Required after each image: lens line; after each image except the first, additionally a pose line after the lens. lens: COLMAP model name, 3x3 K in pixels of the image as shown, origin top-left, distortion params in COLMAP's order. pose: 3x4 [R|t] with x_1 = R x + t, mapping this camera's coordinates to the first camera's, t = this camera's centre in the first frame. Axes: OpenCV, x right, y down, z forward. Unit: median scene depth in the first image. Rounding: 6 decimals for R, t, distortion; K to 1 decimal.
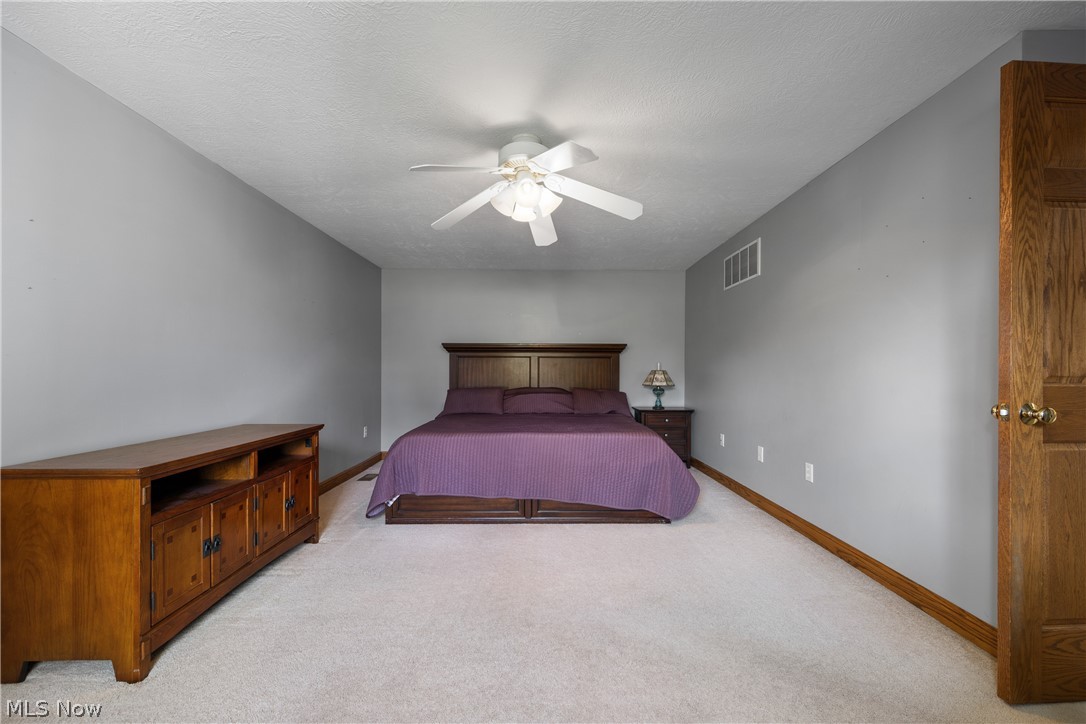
lens RADIAL K [[425.9, 0, 544.6], [0, 425.9, 371.7], [0, 0, 1]] dist [-0.001621, 0.000102]
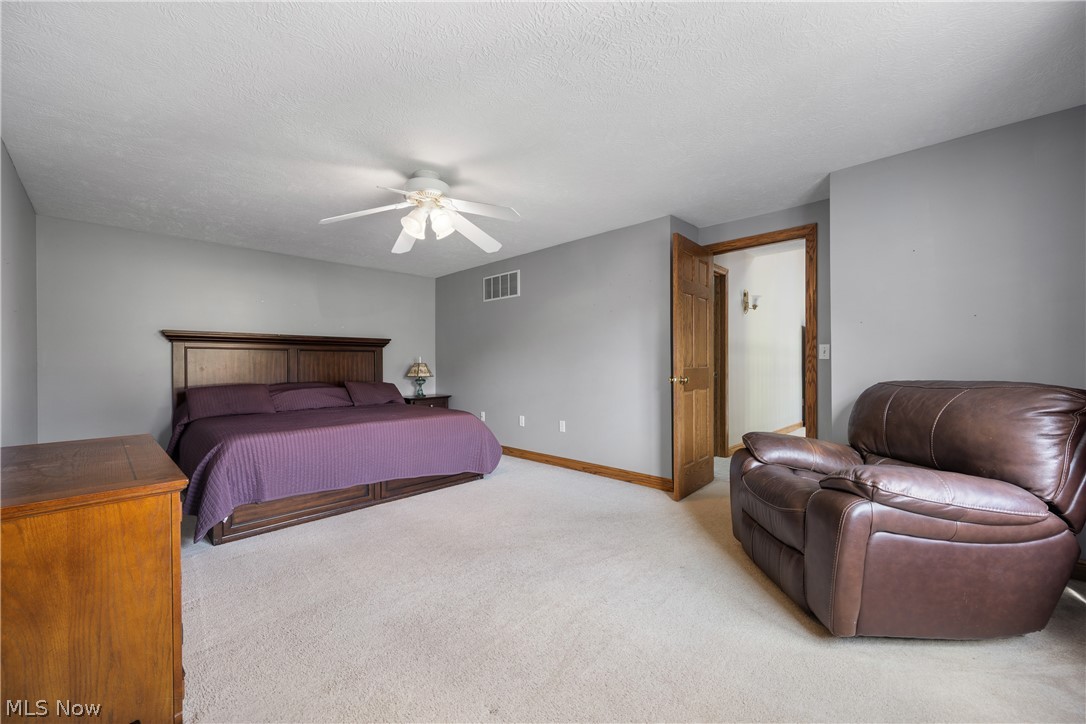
lens RADIAL K [[424.2, 0, 543.8], [0, 424.2, 365.4], [0, 0, 1]] dist [0.002095, 0.000182]
pose [[0.703992, -0.010388, 0.710132, -0.481553], [0.009088, 0.999943, 0.005619, -0.000925], [-0.710150, 0.002498, 0.704046, -0.061771]]
